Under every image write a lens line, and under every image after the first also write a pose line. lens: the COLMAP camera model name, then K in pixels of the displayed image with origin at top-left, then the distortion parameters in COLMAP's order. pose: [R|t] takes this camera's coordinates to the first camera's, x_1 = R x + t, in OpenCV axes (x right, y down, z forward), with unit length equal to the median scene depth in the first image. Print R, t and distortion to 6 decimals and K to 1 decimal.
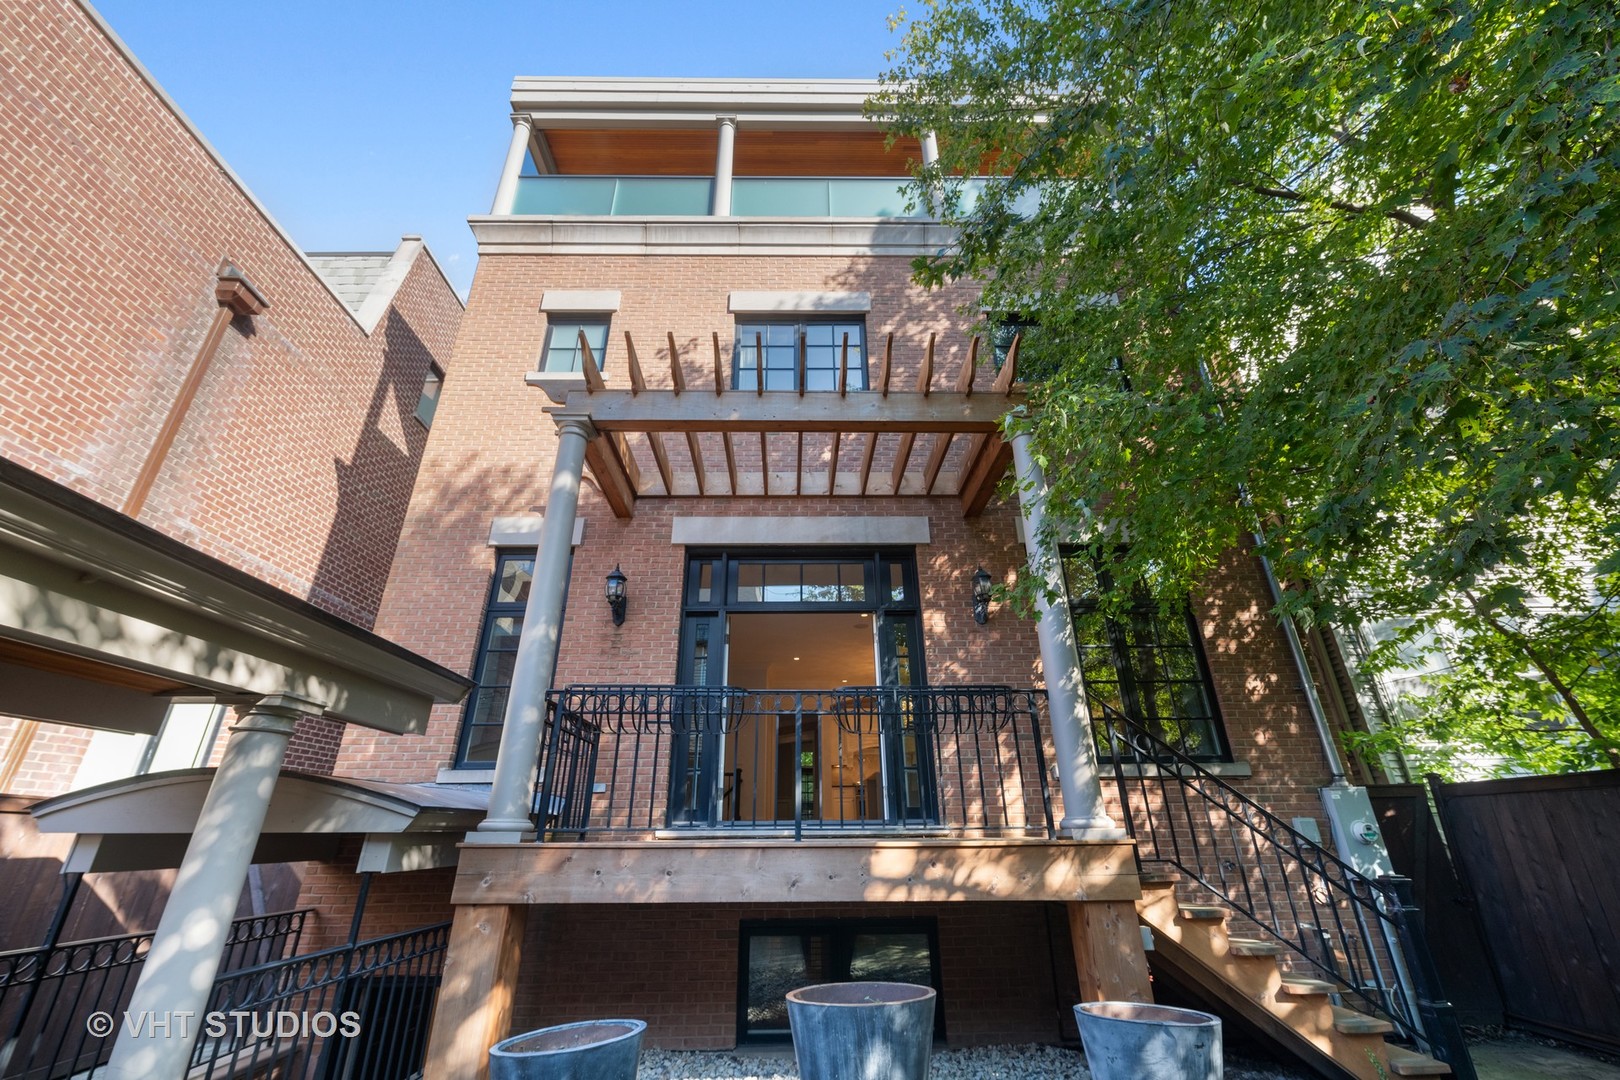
lens RADIAL K [[635.5, 0, 810.0], [0, 635.5, 540.0], [0, 0, 1]] dist [0.000057, 0.000097]
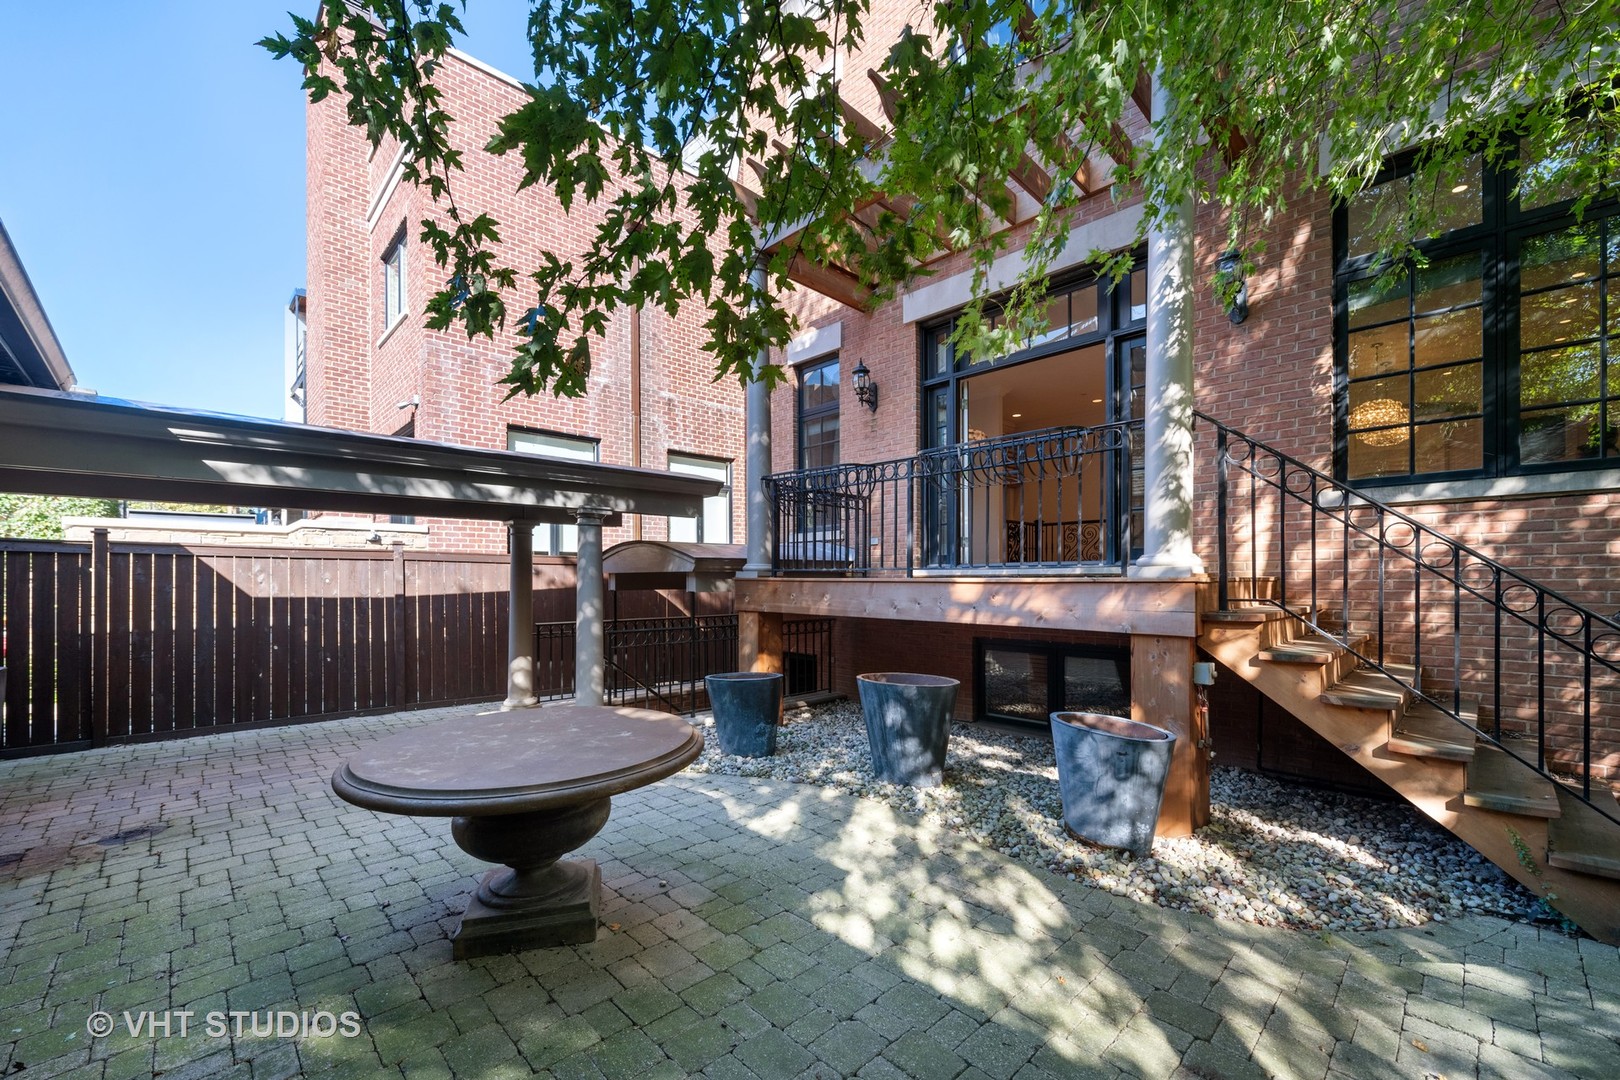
lens RADIAL K [[677.9, 0, 805.1], [0, 677.9, 577.3], [0, 0, 1]] dist [0.027520, 0.000001]
pose [[0.663032, 0.006081, -0.748566, 0.708664], [0.306180, 0.910298, 0.278590, 0.031619], [0.683112, -0.413910, 0.601695, 0.041924]]
